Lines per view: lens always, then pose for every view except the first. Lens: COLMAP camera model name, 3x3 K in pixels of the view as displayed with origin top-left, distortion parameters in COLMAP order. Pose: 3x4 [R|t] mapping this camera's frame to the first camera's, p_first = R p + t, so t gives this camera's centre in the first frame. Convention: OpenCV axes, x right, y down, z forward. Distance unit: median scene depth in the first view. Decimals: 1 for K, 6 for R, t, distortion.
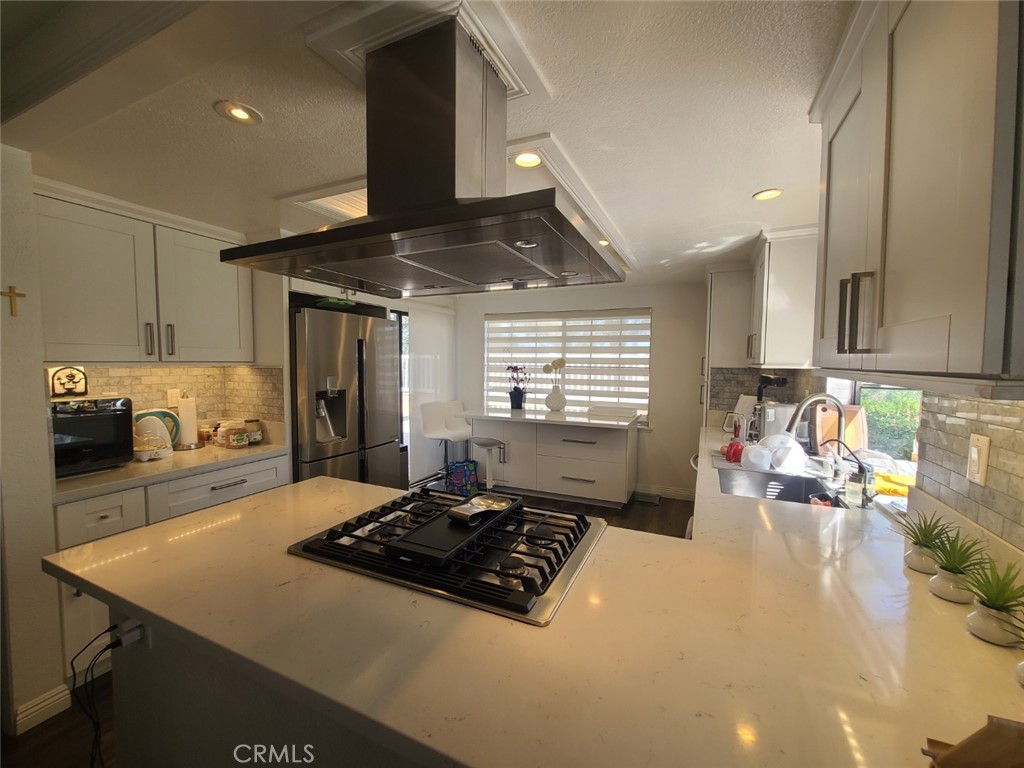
lens RADIAL K [[418.4, 0, 505.7], [0, 418.4, 388.9], [0, 0, 1]] dist [-0.003135, 0.000047]
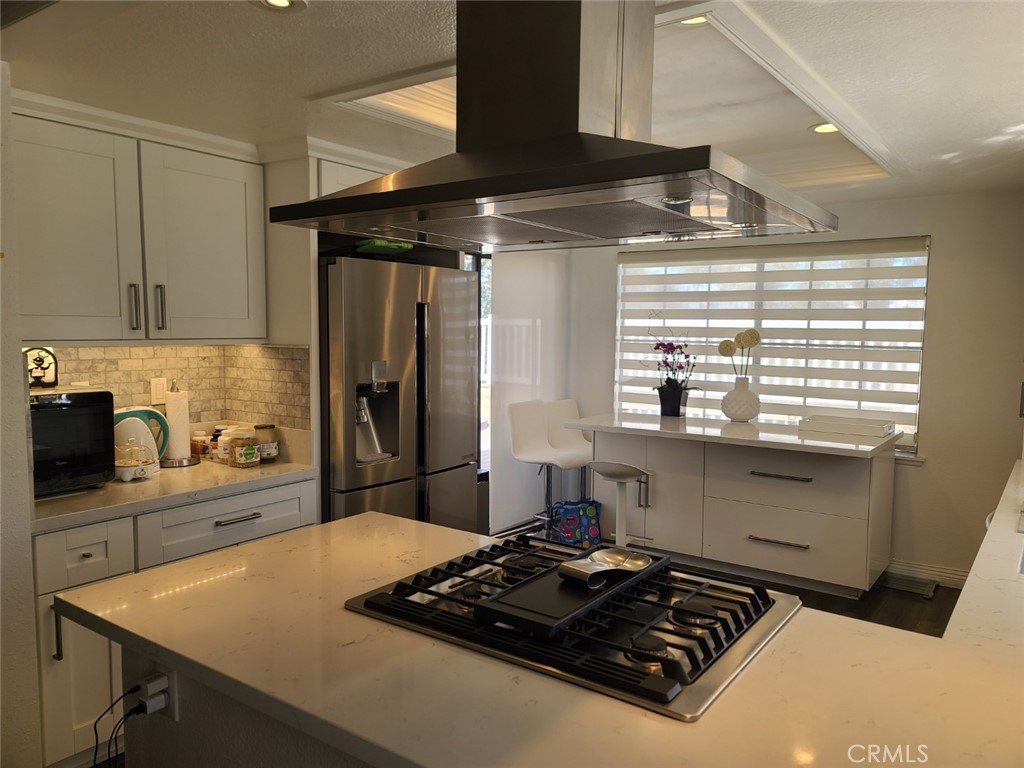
lens RADIAL K [[747.4, 0, 520.6], [0, 747.4, 396.1], [0, 0, 1]] dist [0.064254, -0.047379]
pose [[0.984169, 0.018956, -0.176216, 0.006308], [-0.014109, 0.999488, 0.028718, -0.011732], [0.176671, -0.025778, 0.983932, -0.100851]]
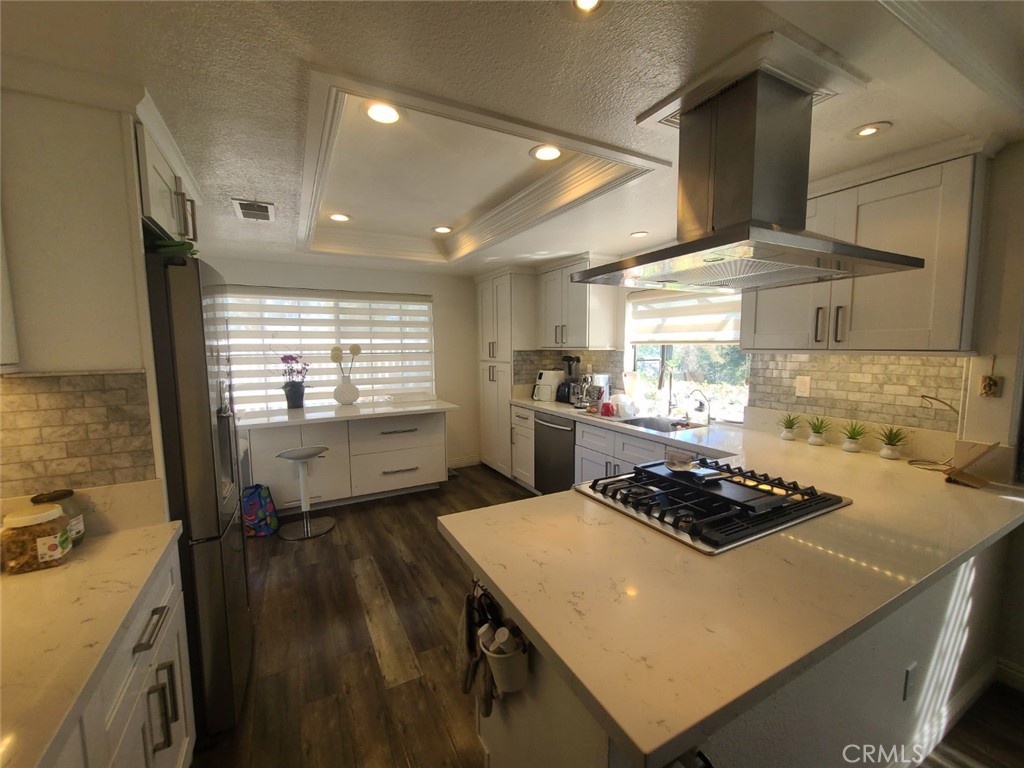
lens RADIAL K [[418.4, 0, 508.1], [0, 418.4, 385.3], [0, 0, 1]] dist [-0.003135, 0.000047]
pose [[0.600704, -0.090749, 0.794304, -0.597039], [0.065587, 0.995782, 0.064166, -0.034378], [-0.796776, 0.013551, 0.604122, 0.312180]]
